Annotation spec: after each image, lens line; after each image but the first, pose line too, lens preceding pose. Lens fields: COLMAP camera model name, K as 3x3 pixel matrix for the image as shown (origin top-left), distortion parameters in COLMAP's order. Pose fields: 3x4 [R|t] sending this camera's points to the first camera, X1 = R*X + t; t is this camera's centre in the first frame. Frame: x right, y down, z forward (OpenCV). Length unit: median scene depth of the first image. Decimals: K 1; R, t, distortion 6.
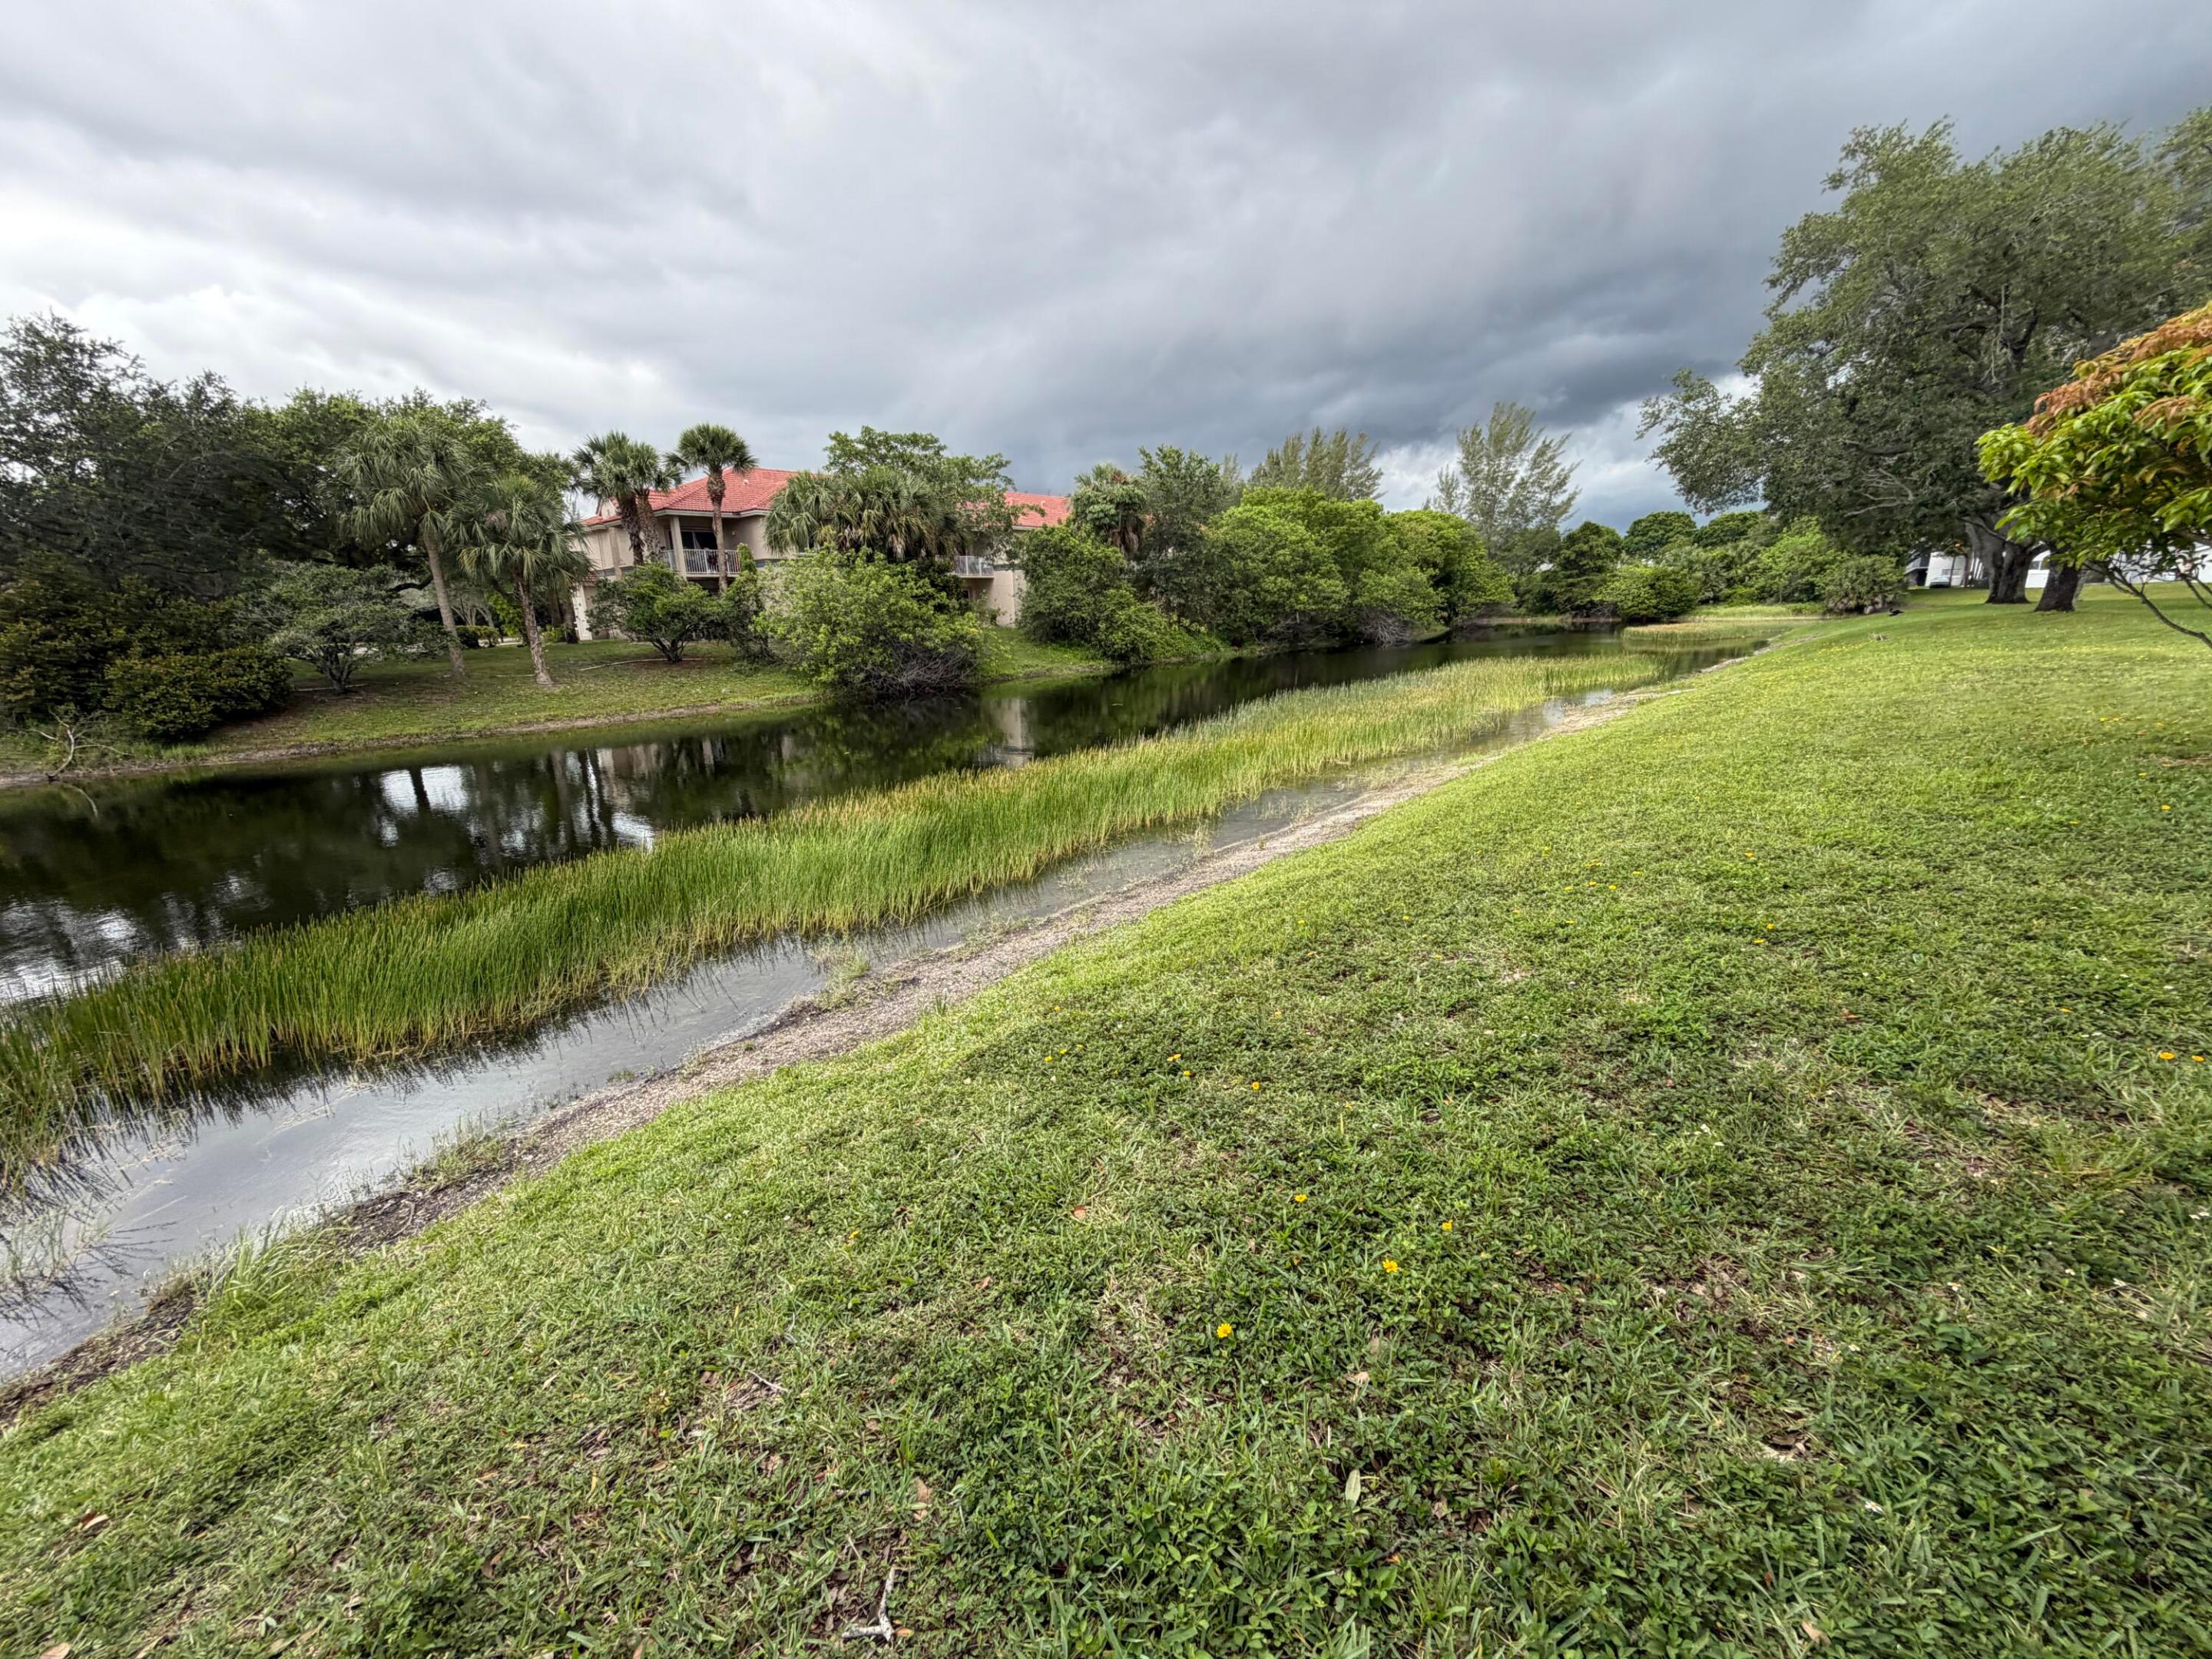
lens RADIAL K [[879.5, 0, 1099.4], [0, 879.5, 834.0], [0, 0, 1]] dist [0.001611, -0.000052]
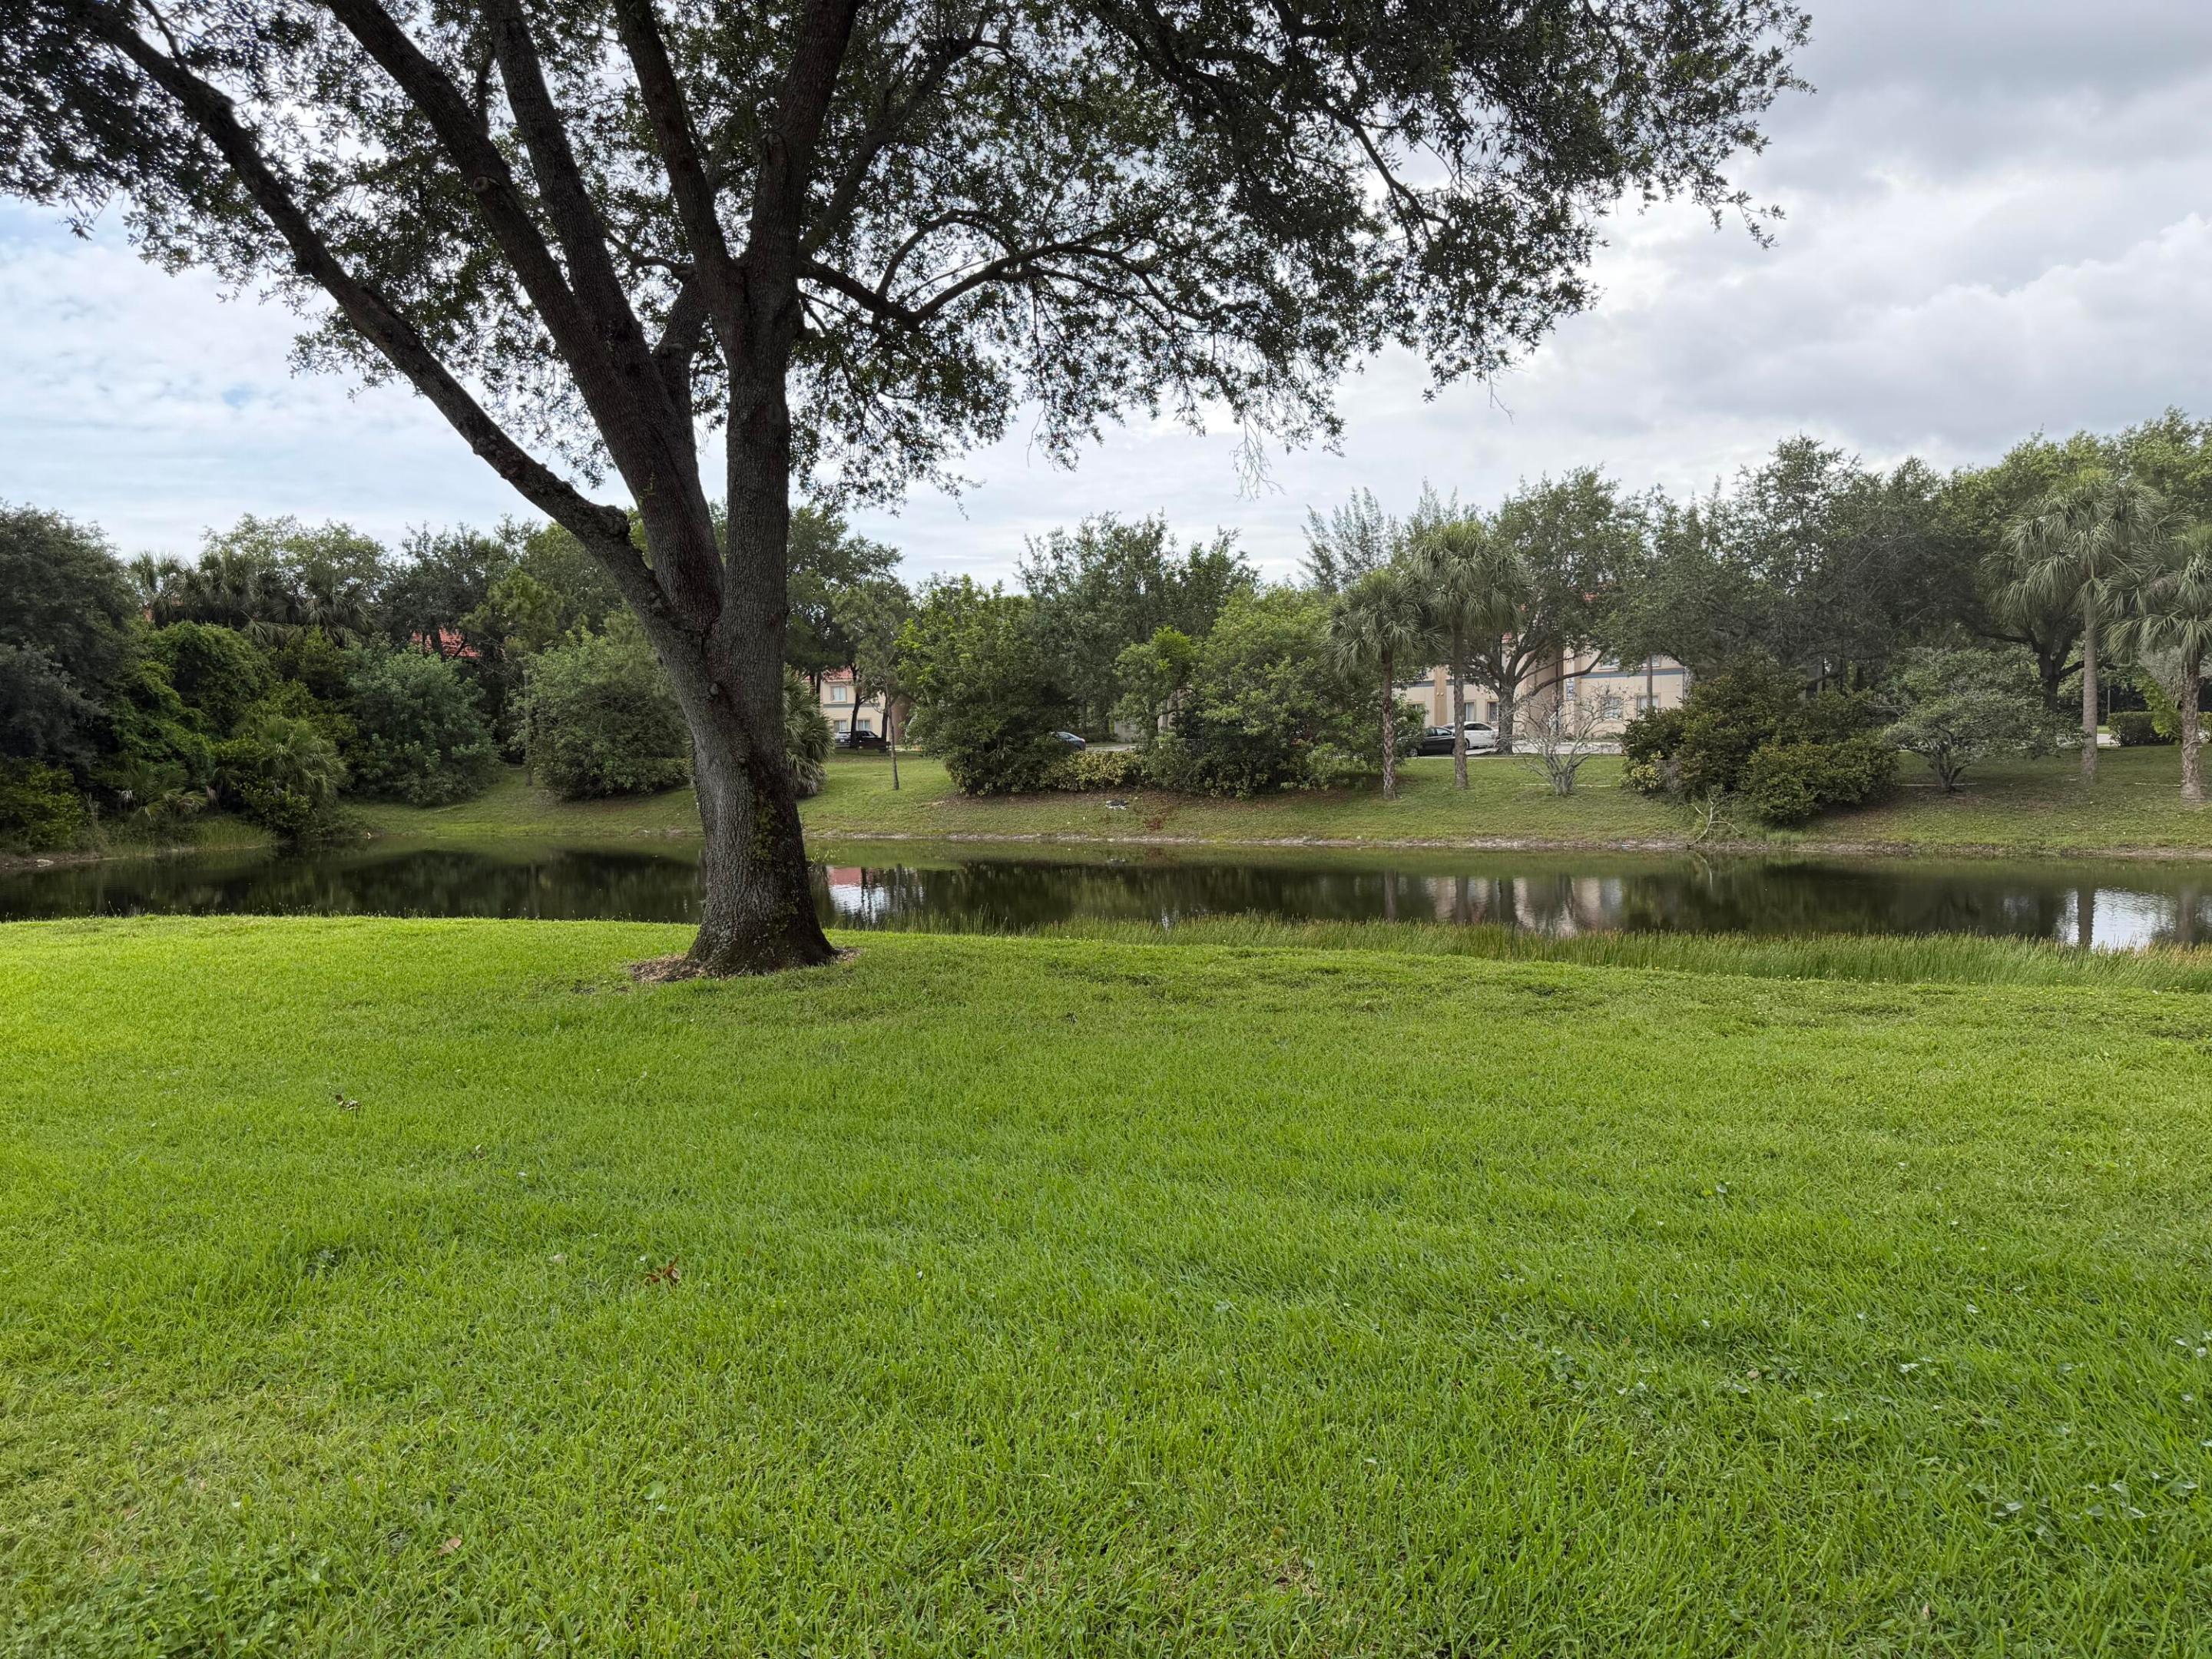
lens RADIAL K [[1559.0, 0, 1115.6], [0, 1559.0, 835.5], [0, 0, 1]] dist [0.109029, -0.146553]
pose [[0.274042, 0.092783, -0.957231, 0.370757], [-0.226540, 0.973555, 0.029510, 0.019704], [0.934655, 0.208764, 0.287814, -0.185724]]
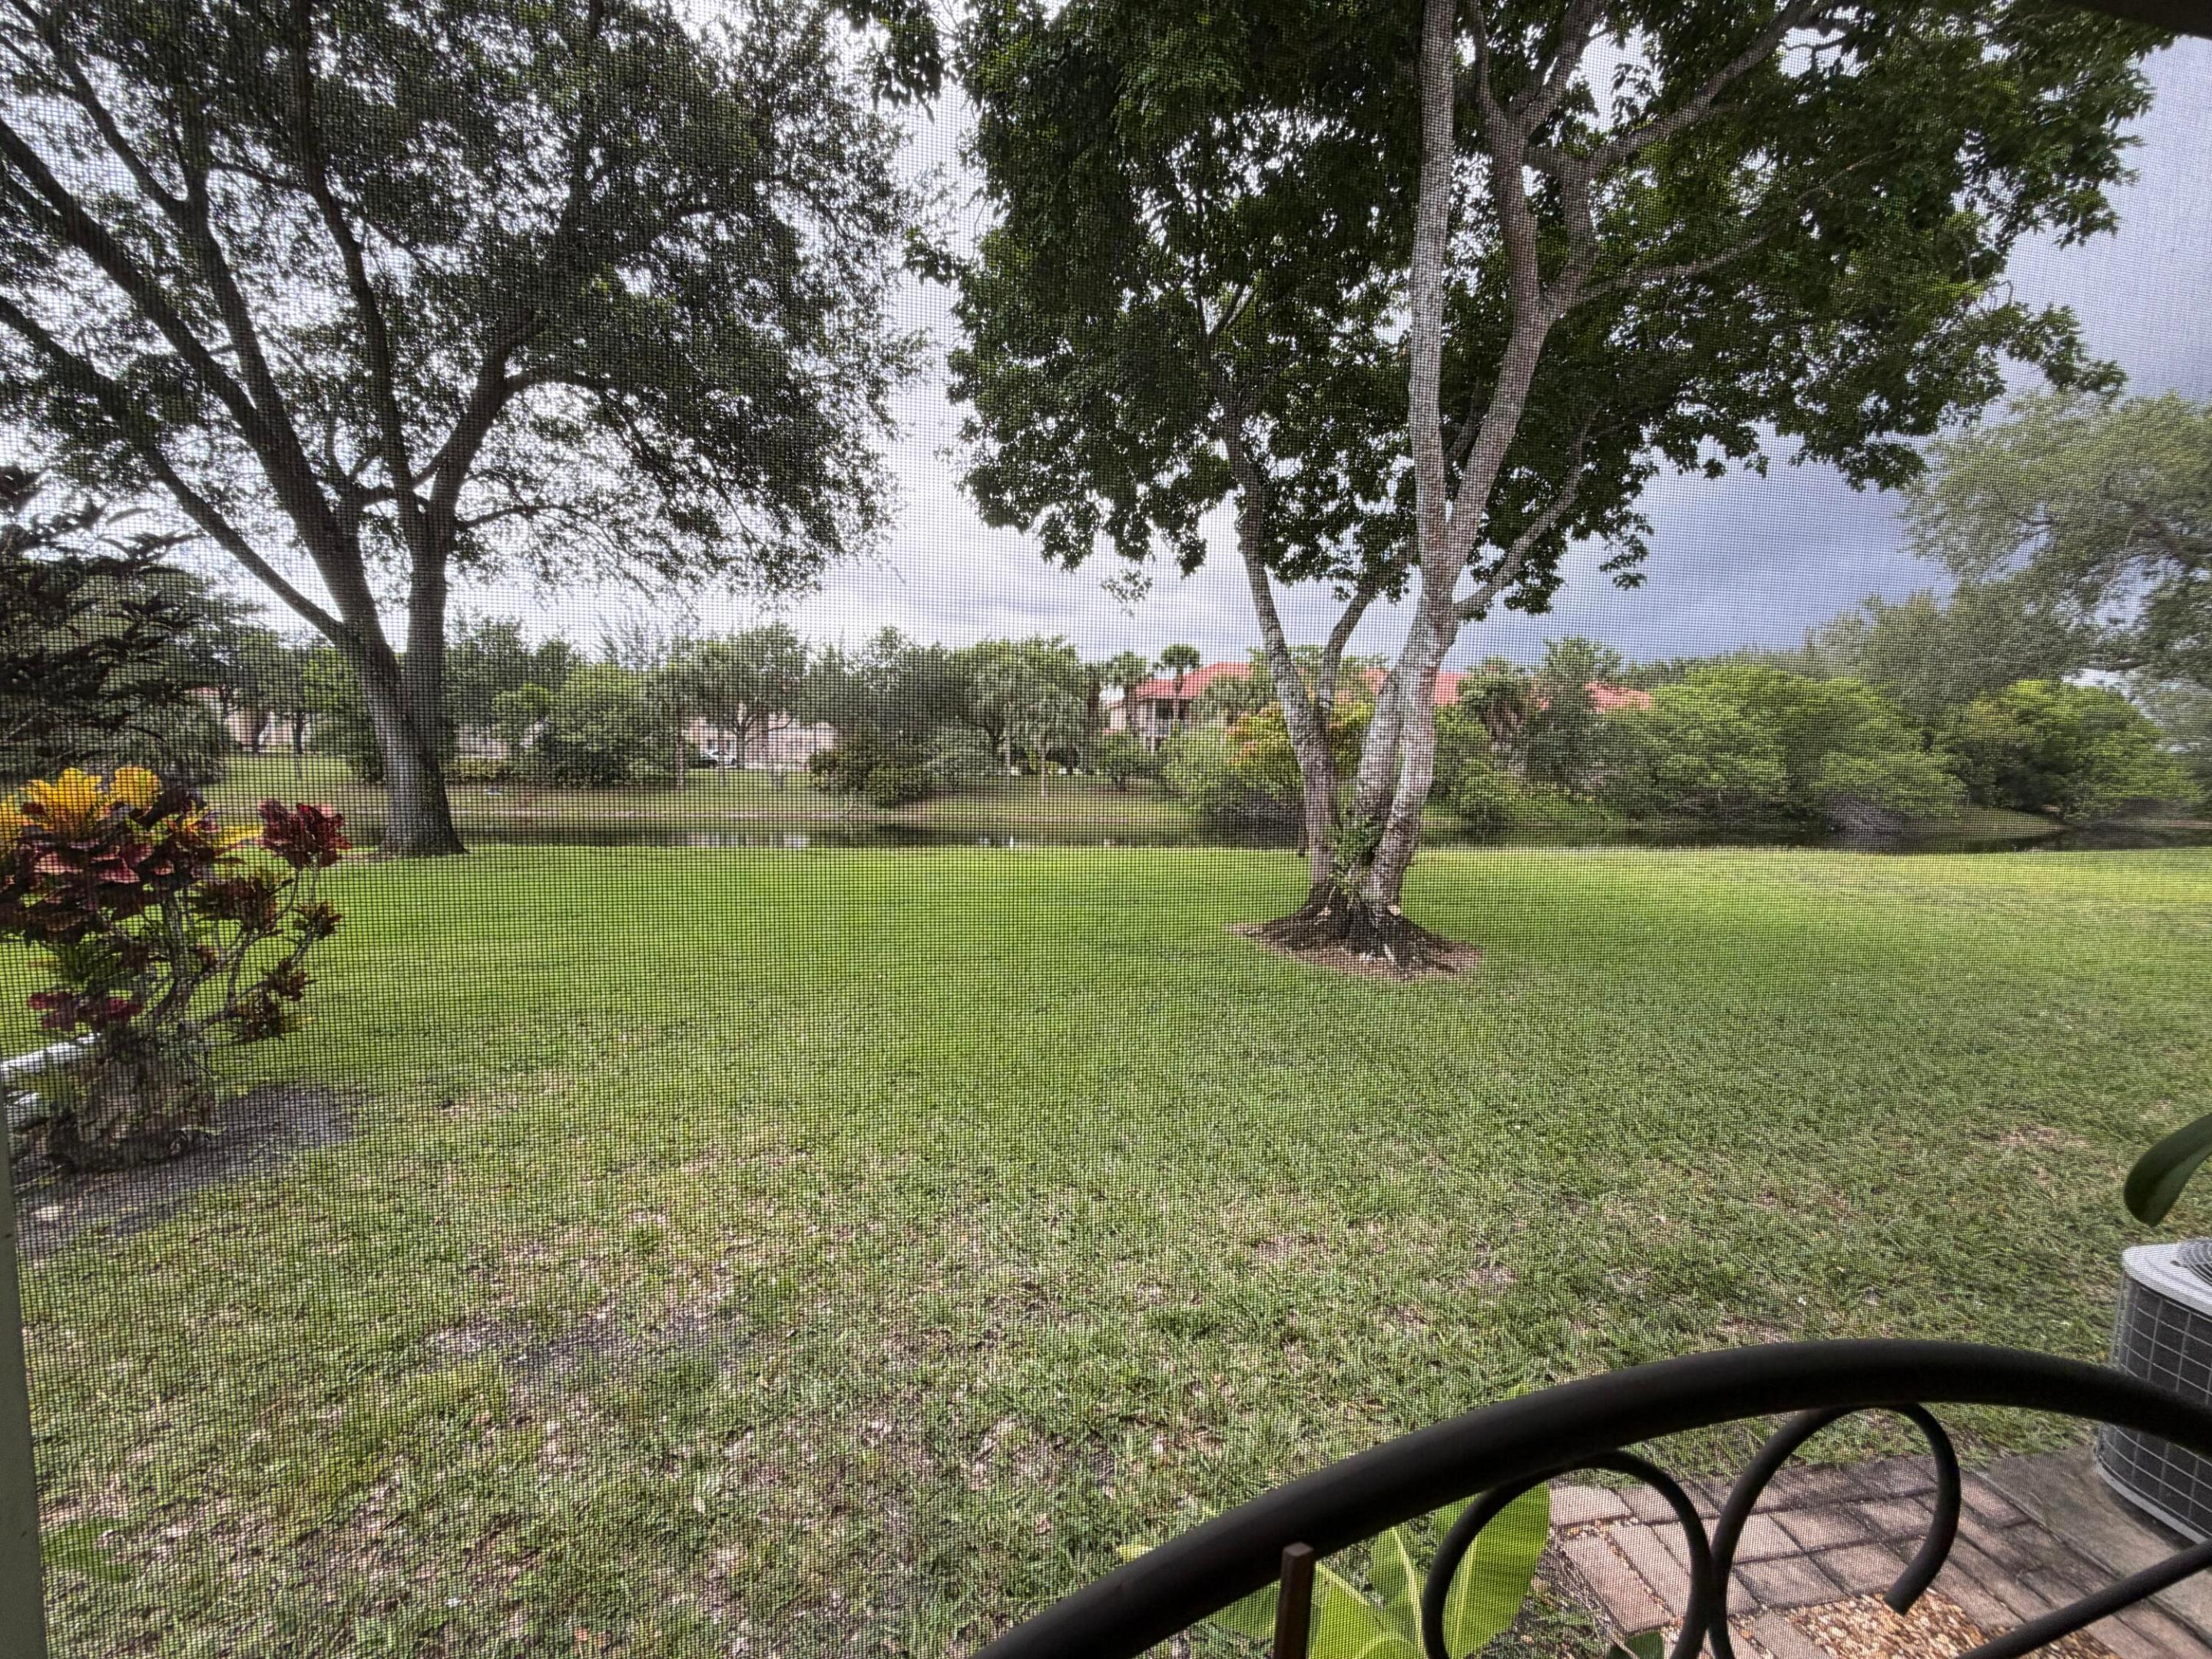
lens RADIAL K [[883.9, 0, 1110.4], [0, 883.9, 827.5], [0, 0, 1]] dist [0.000986, 0.000025]
pose [[0.801058, 0.098280, -0.590463, 0.515693], [-0.196887, 0.974803, -0.104857, 0.046804], [0.565280, 0.200251, 0.800224, -0.312663]]
